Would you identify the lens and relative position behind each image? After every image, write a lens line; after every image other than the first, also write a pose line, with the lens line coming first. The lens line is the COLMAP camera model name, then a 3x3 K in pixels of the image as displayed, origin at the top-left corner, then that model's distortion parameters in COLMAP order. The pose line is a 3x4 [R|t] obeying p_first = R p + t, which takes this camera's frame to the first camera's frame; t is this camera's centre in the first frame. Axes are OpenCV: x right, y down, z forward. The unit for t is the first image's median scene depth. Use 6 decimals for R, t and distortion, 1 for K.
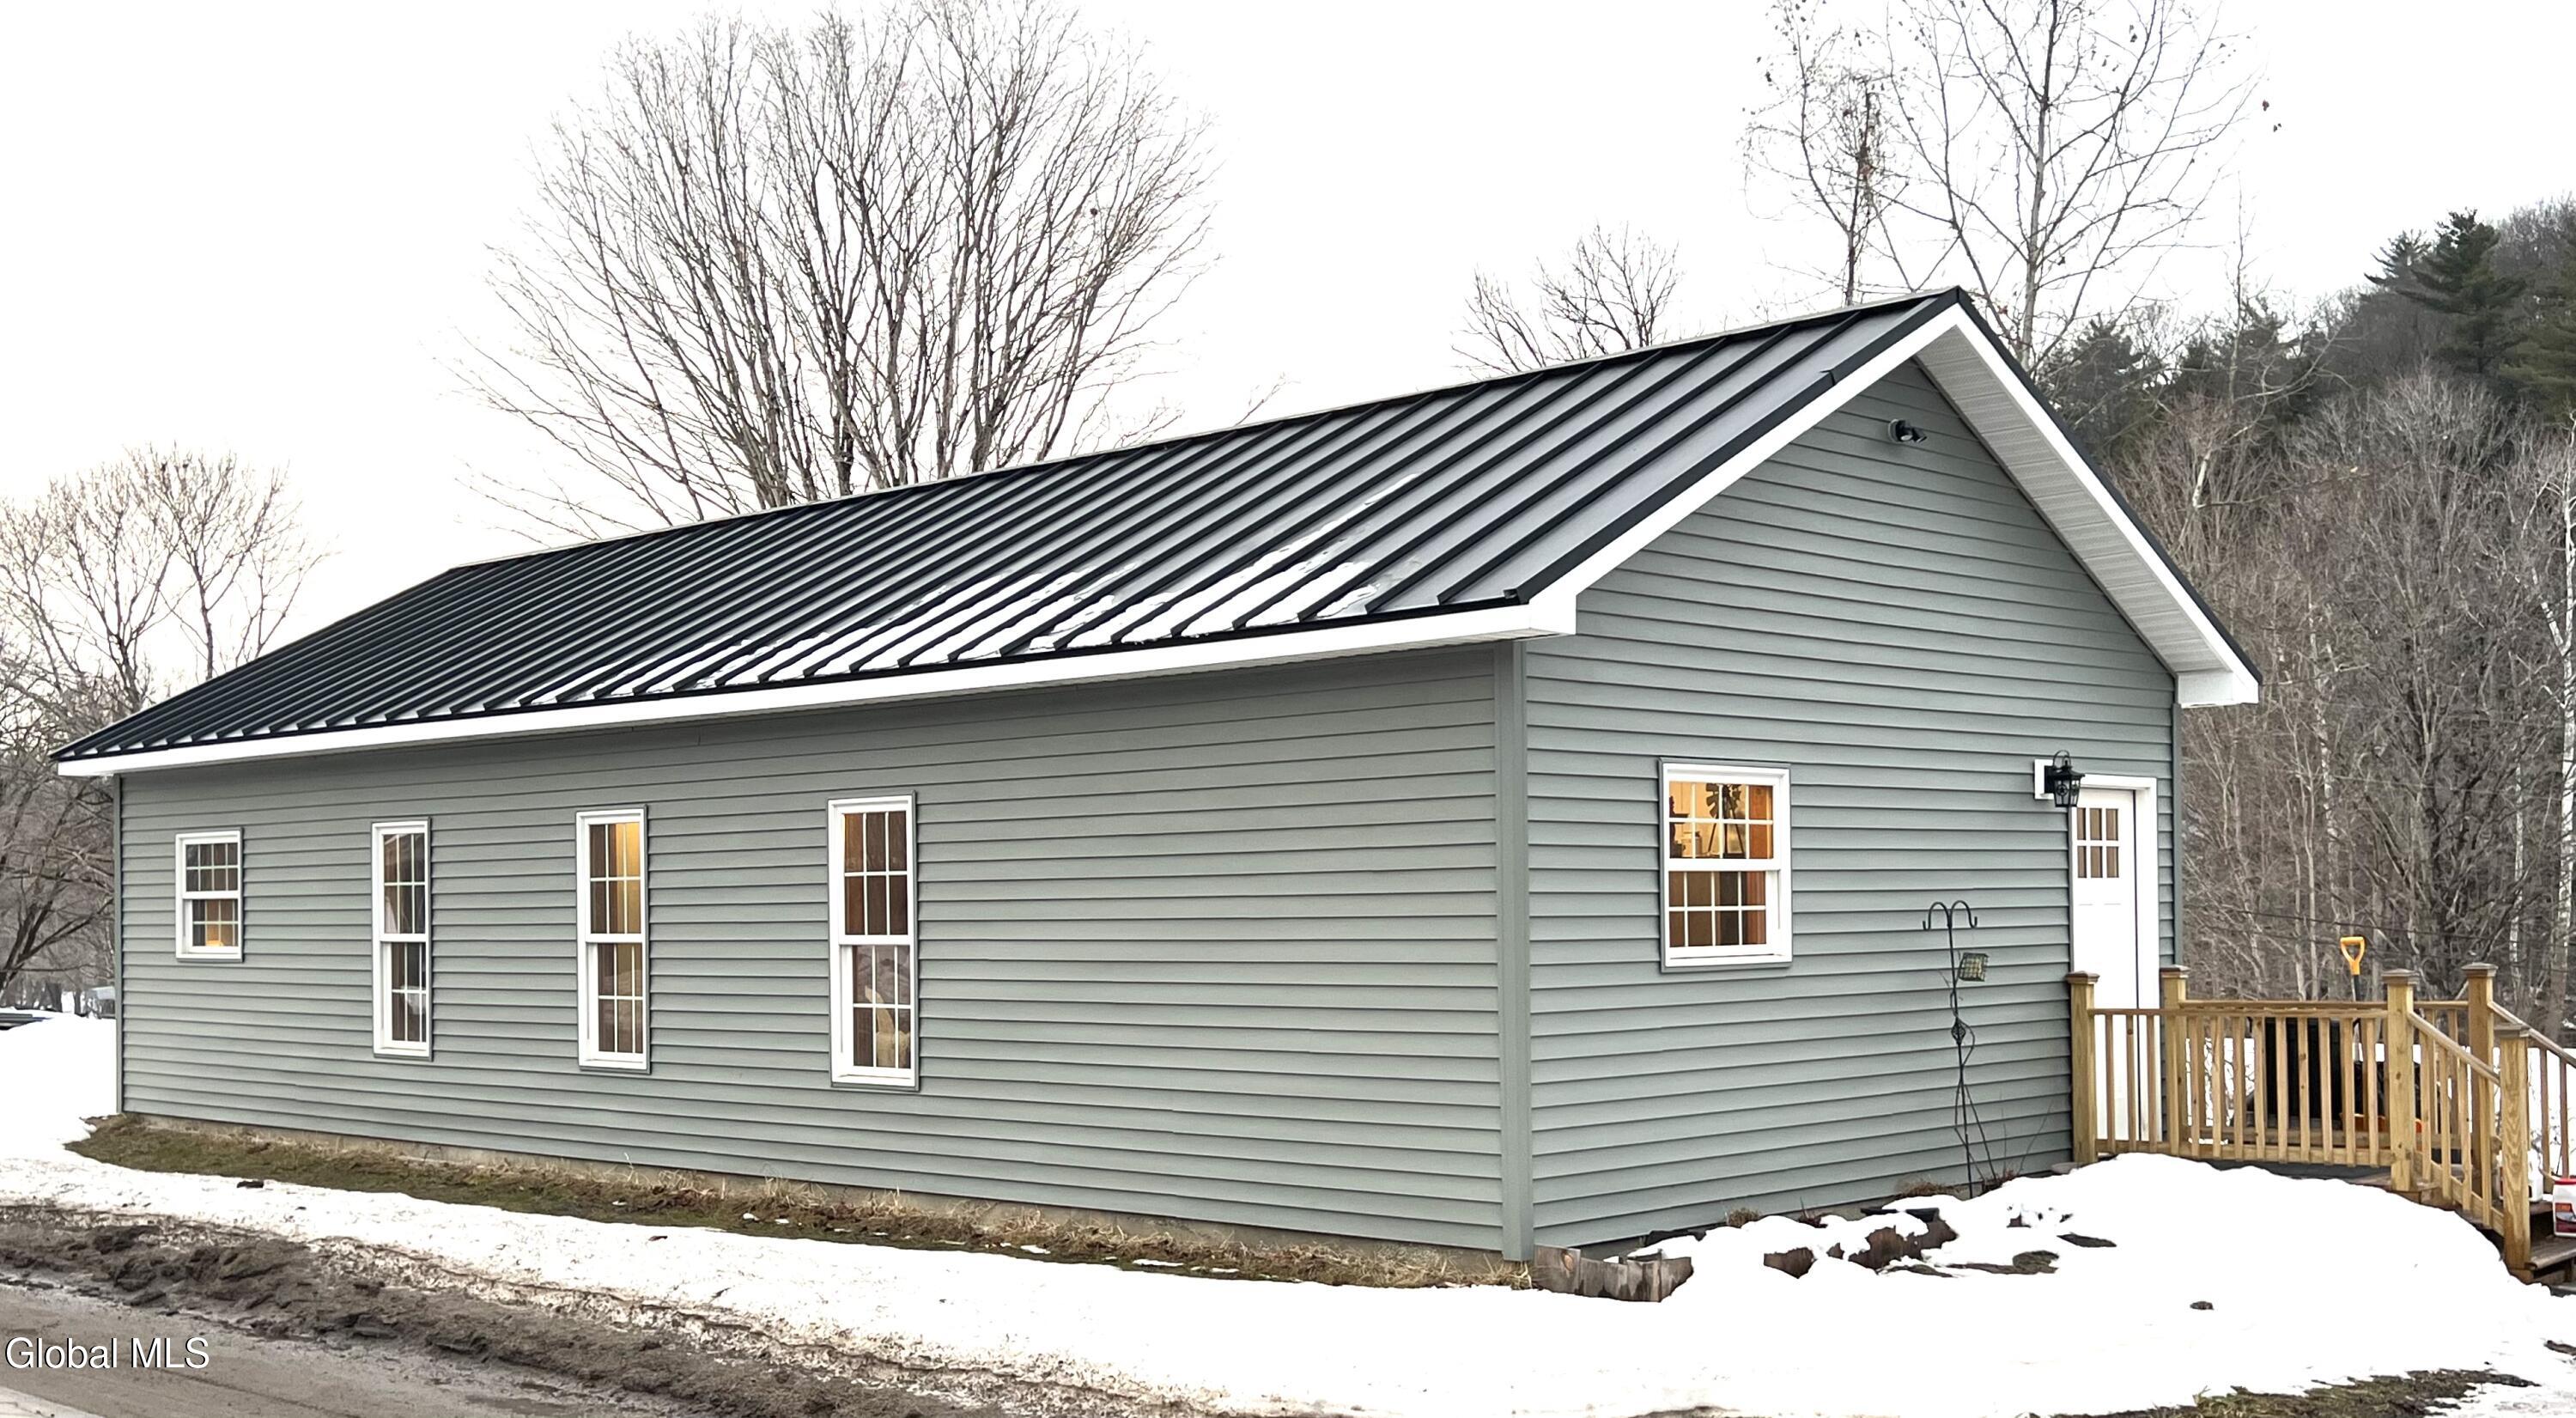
lens RADIAL K [[2778.1, 0, 1126.4], [0, 2778.1, 853.6], [0, 0, 1]] dist [0.026030, 0.000000]
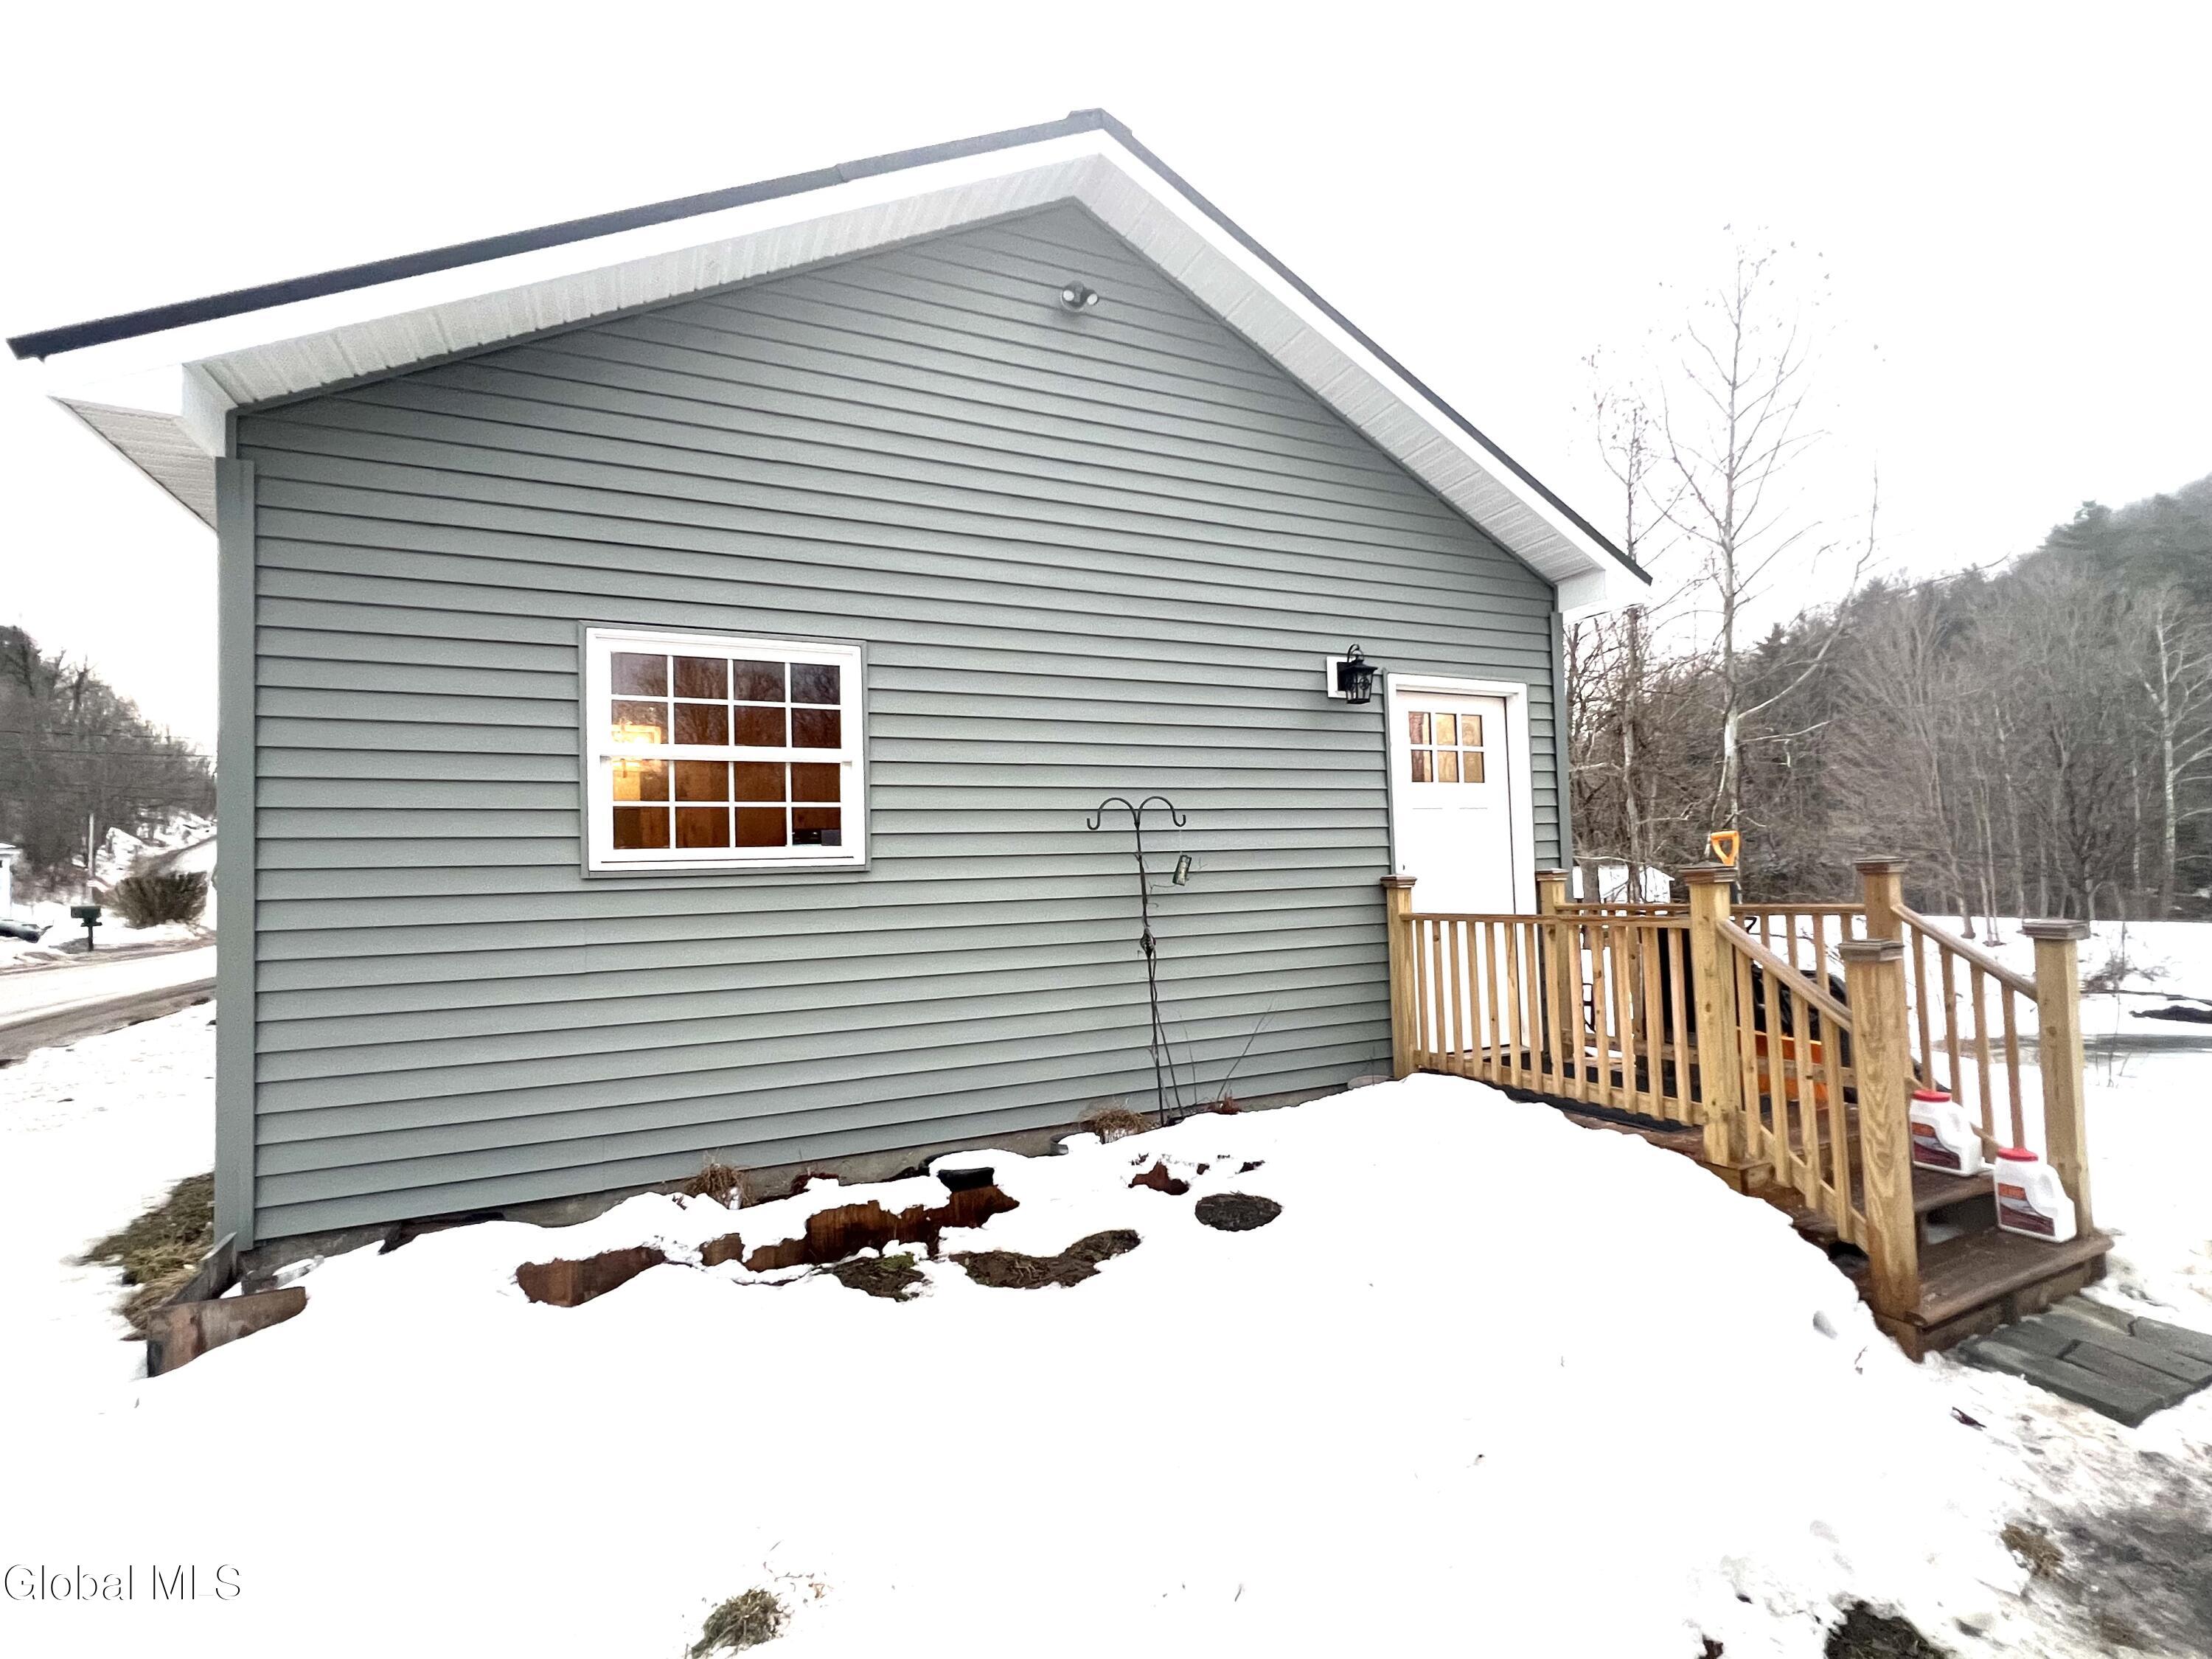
lens RADIAL K [[978.0, 0, 1114.6], [0, 978.0, 824.7], [0, 0, 1]] dist [0.007174, 0.001558]
pose [[0.938874, -0.032564, -0.342717, 0.396944], [0.024129, 0.999293, -0.028849, 0.035181], [0.343414, 0.018816, 0.938996, 0.697993]]
